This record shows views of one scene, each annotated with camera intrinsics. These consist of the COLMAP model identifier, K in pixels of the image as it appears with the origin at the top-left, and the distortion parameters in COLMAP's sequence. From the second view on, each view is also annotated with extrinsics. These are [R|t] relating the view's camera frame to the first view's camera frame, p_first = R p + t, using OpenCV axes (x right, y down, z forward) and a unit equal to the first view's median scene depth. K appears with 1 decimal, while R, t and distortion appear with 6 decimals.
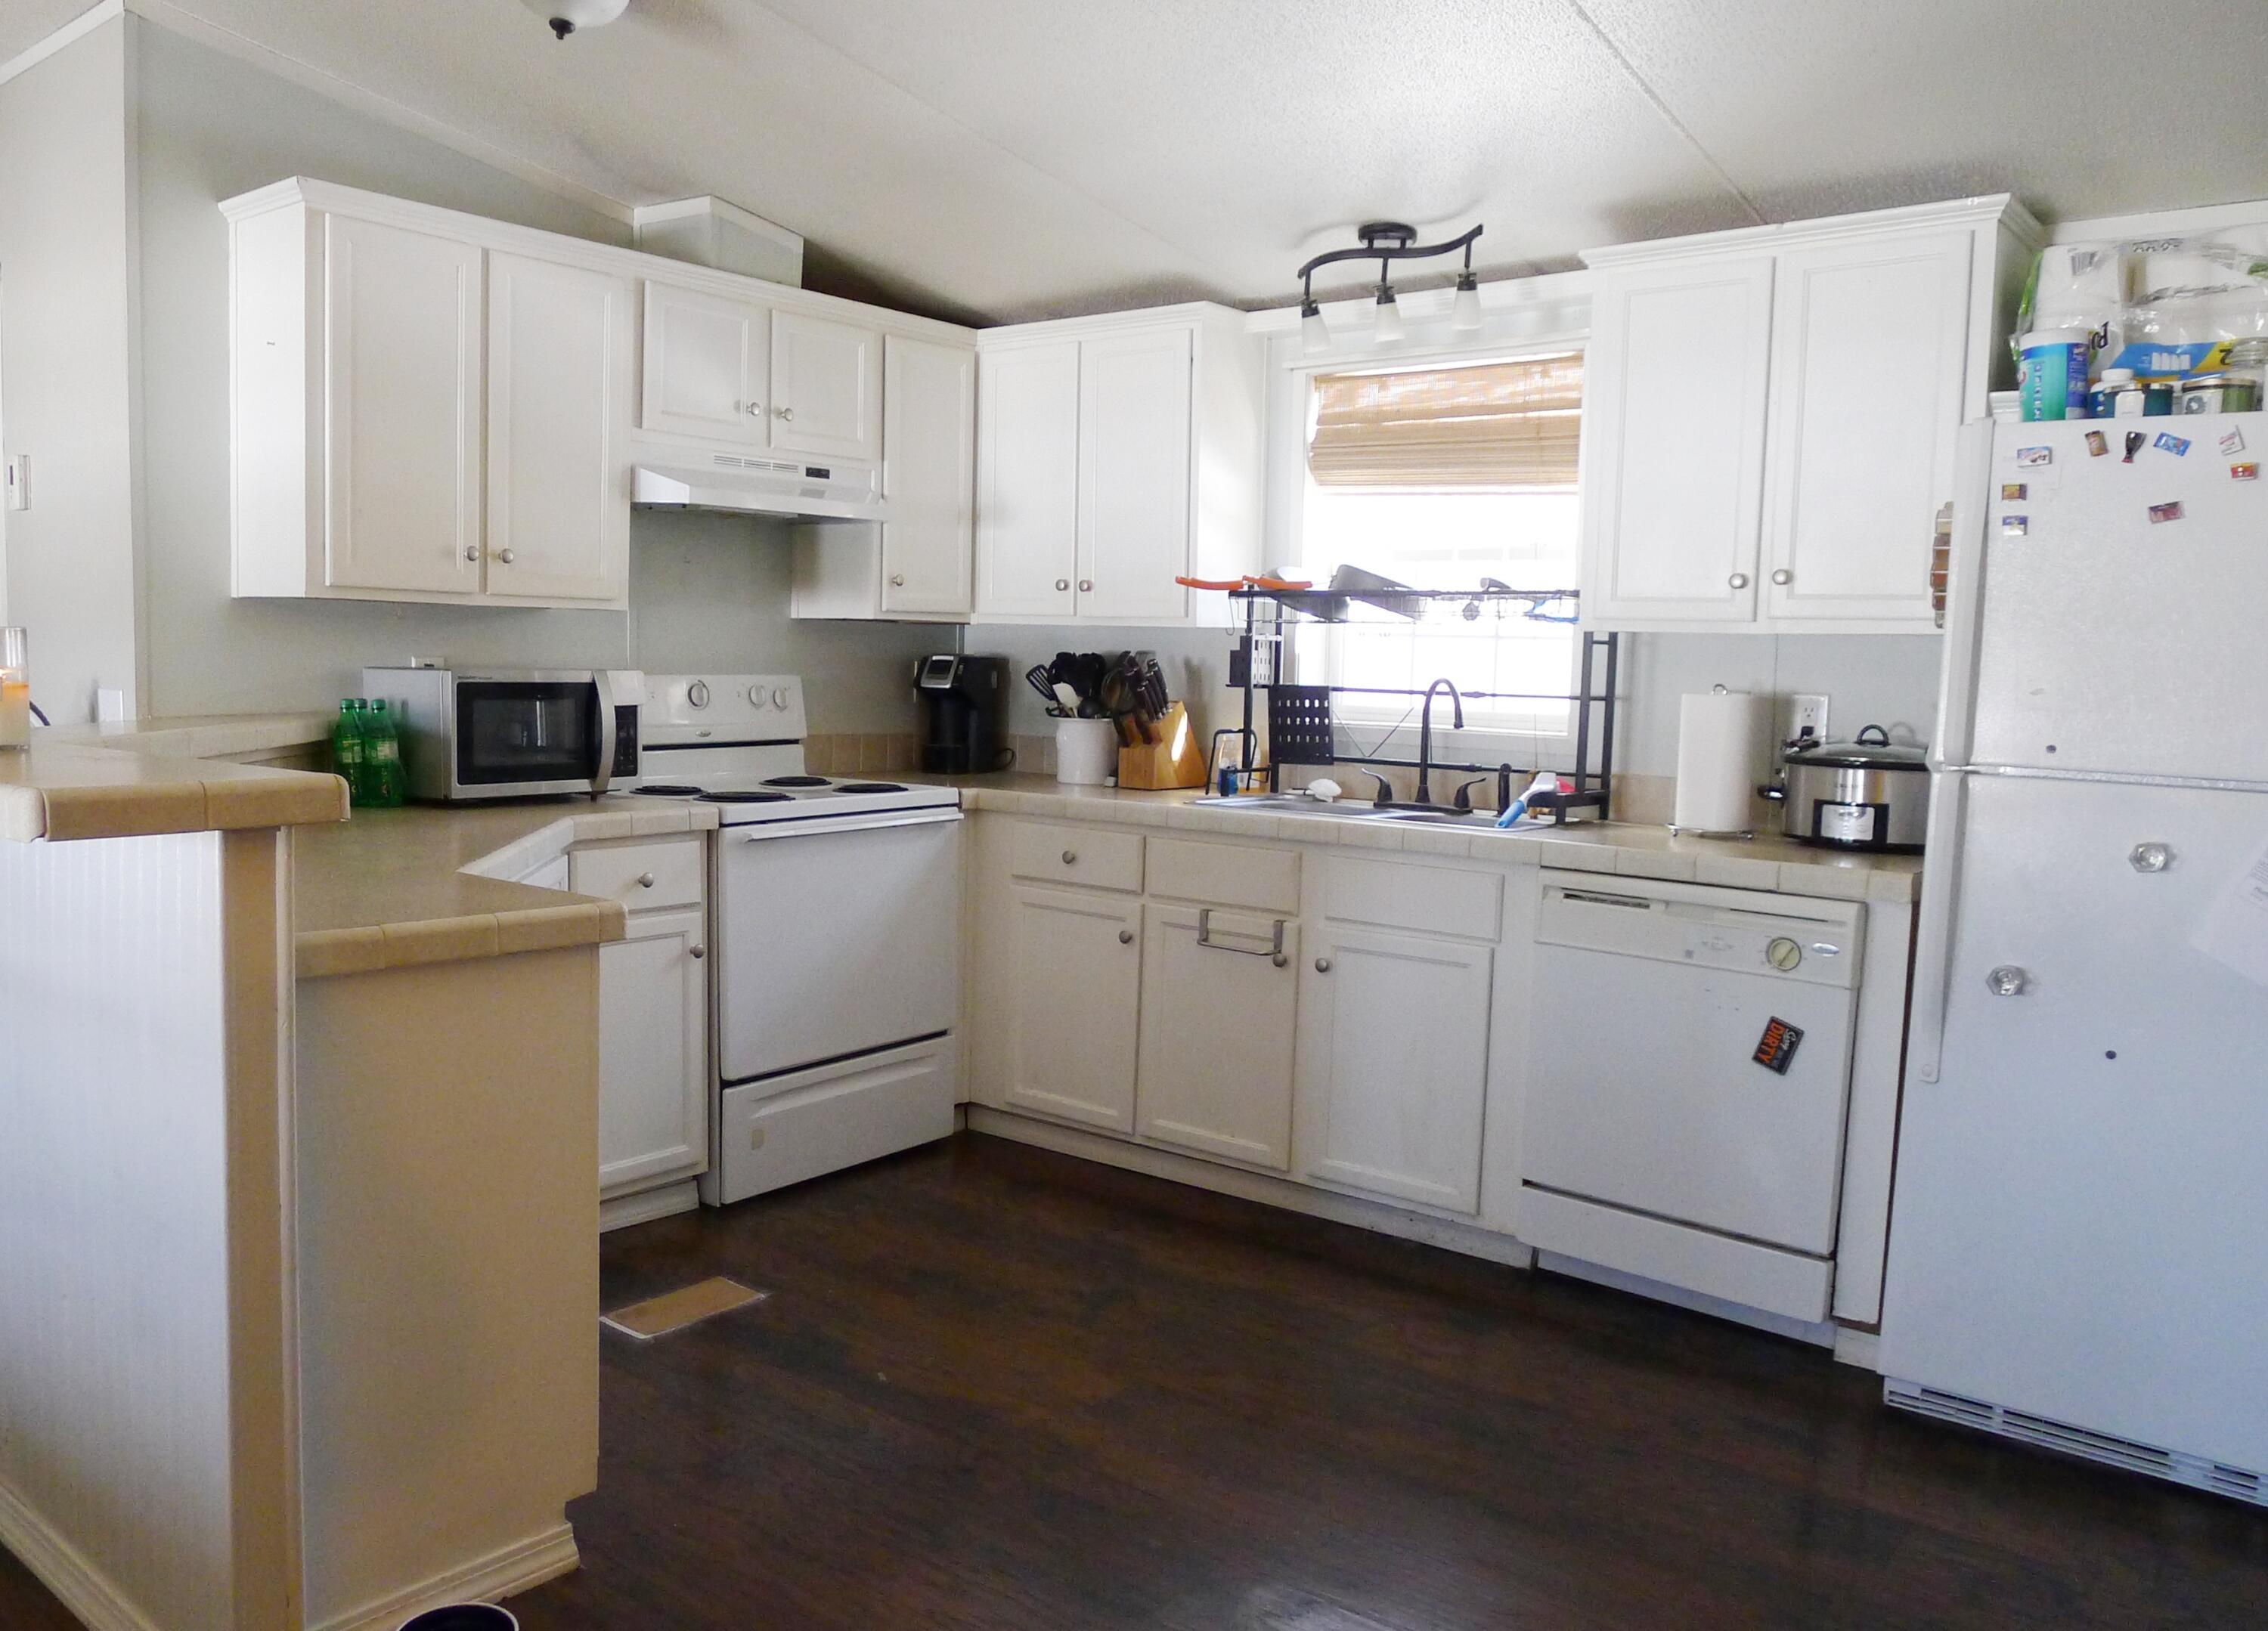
lens RADIAL K [[1685.2, 0, 1026.2], [0, 1685.2, 825.4], [0, 0, 1]] dist [-0.060815, 0.014572]
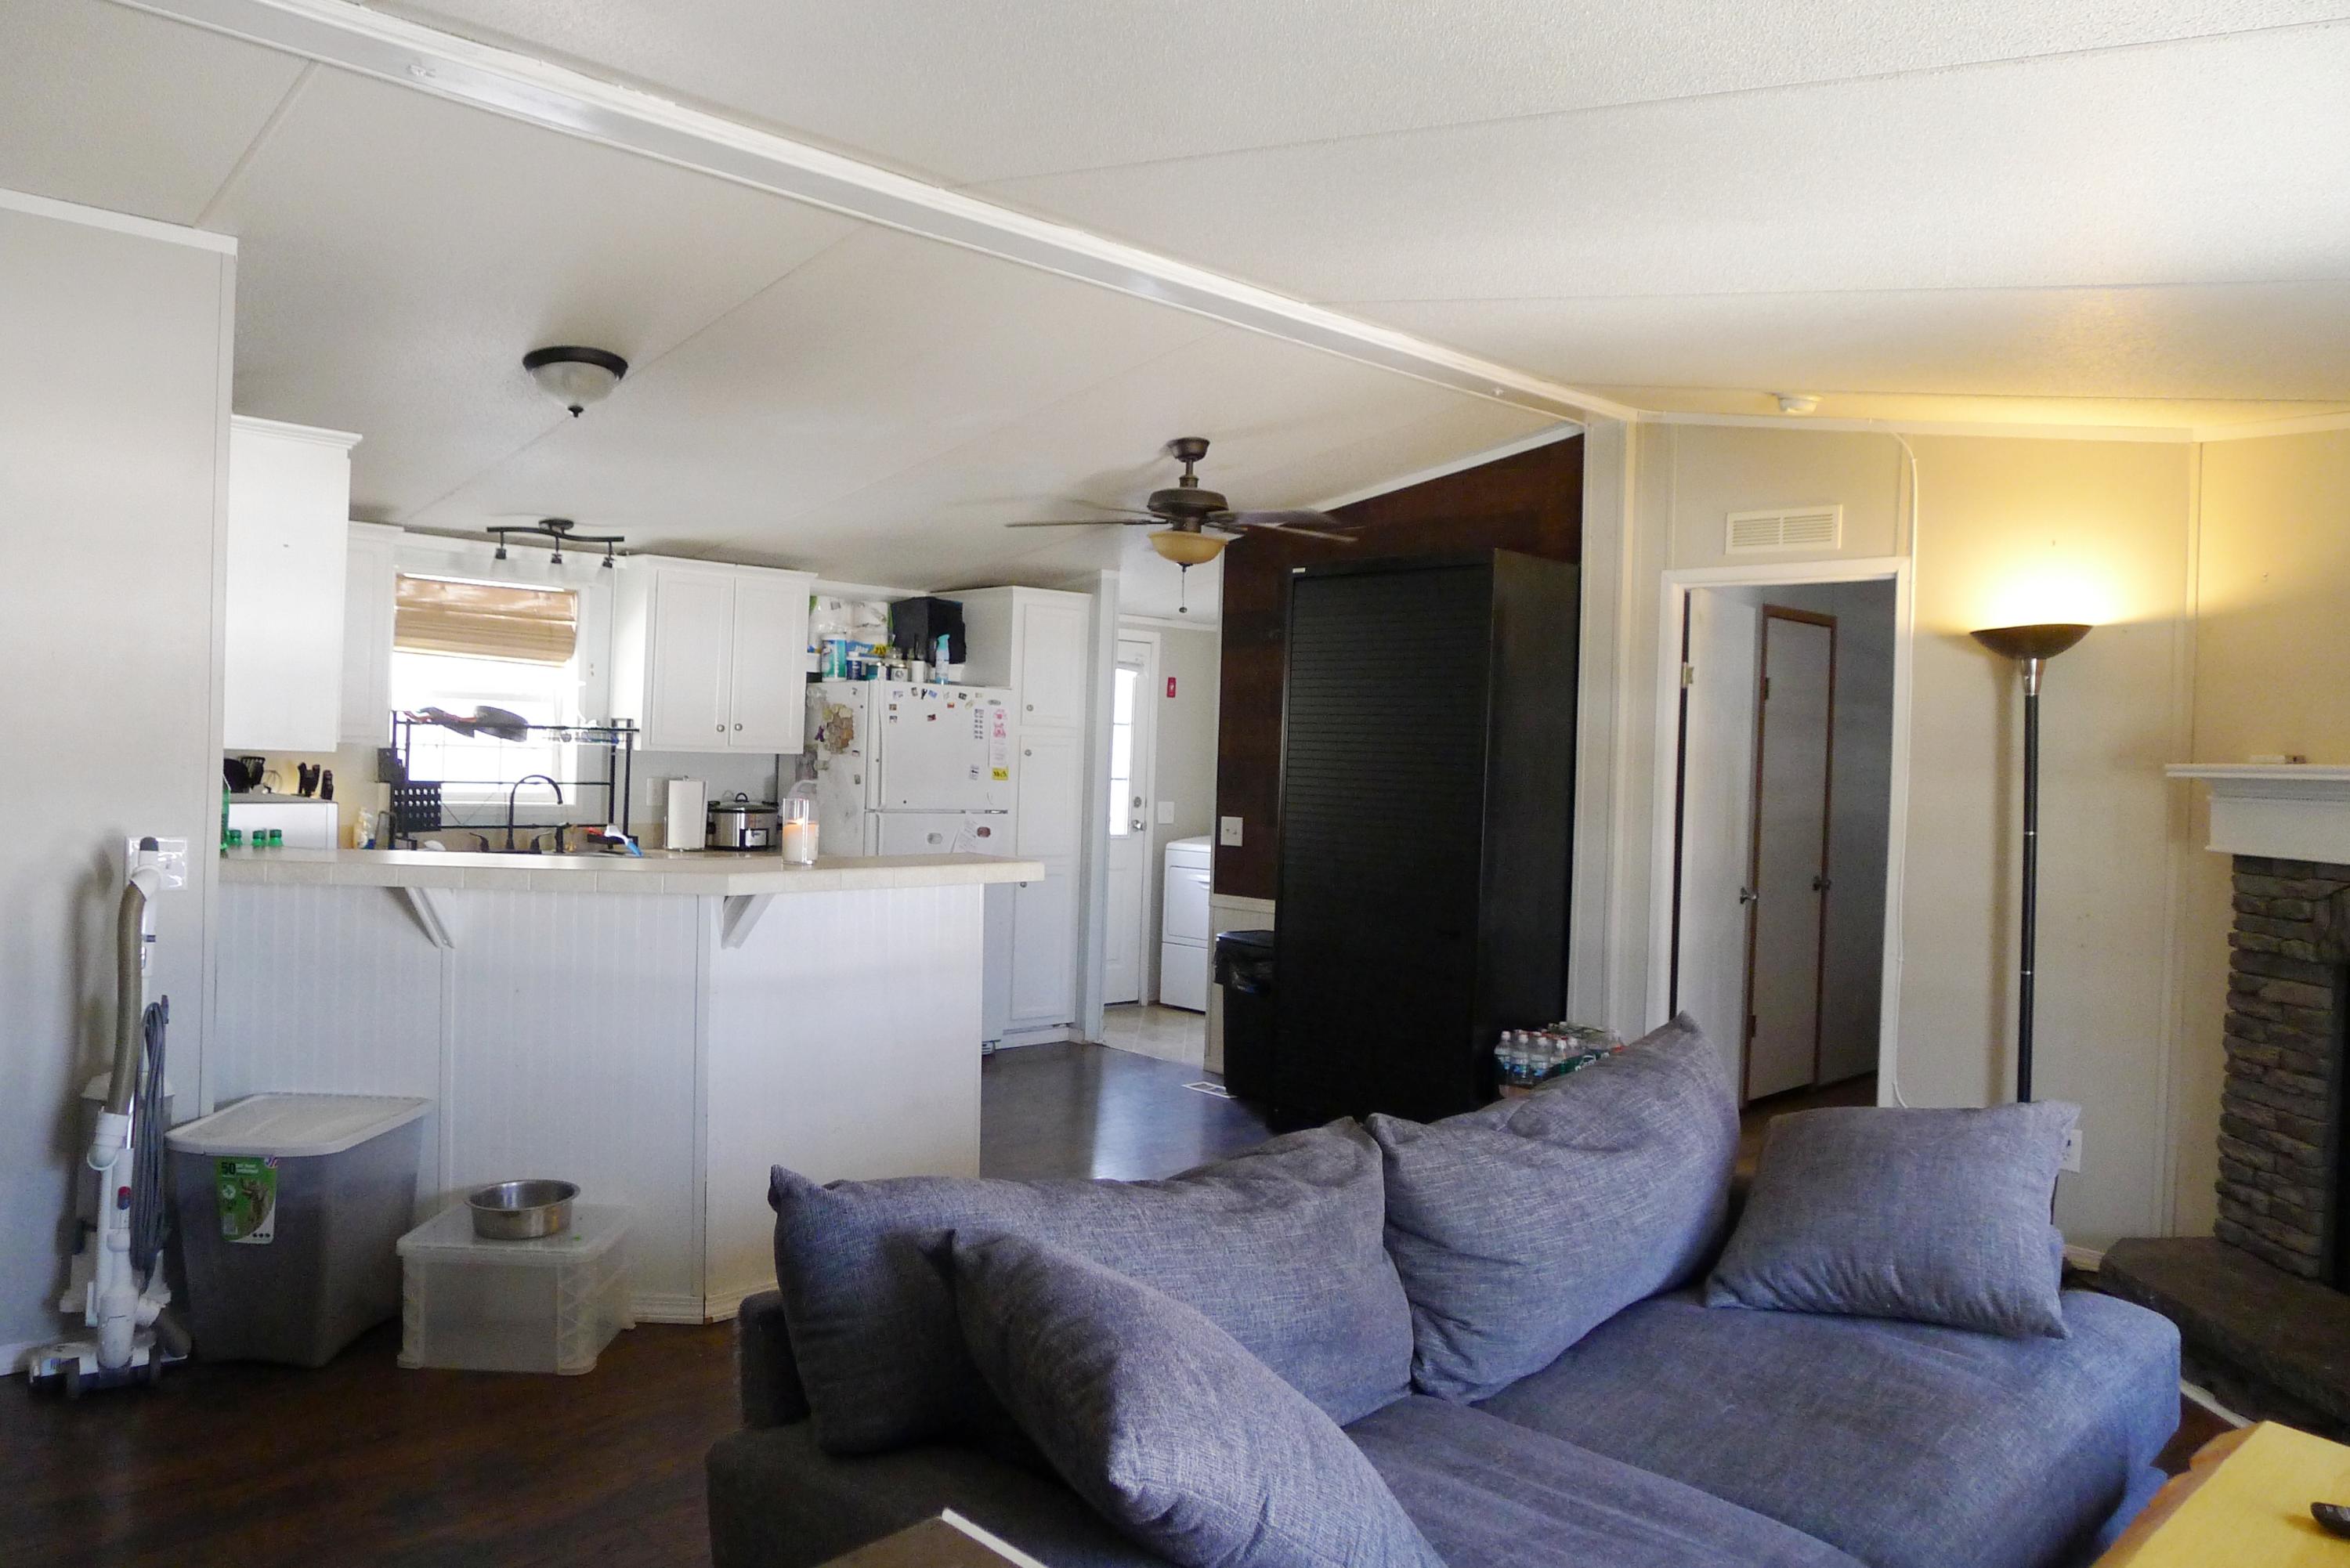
lens RADIAL K [[1636.5, 0, 1163.8], [0, 1636.5, 783.2], [0, 0, 1]] dist [-0.045847, 0.016908]
pose [[0.089578, -0.037870, 0.995260, -1.366928], [0.067662, 0.997200, 0.031854, -0.090448], [-0.993679, 0.064488, 0.091890, 0.220255]]
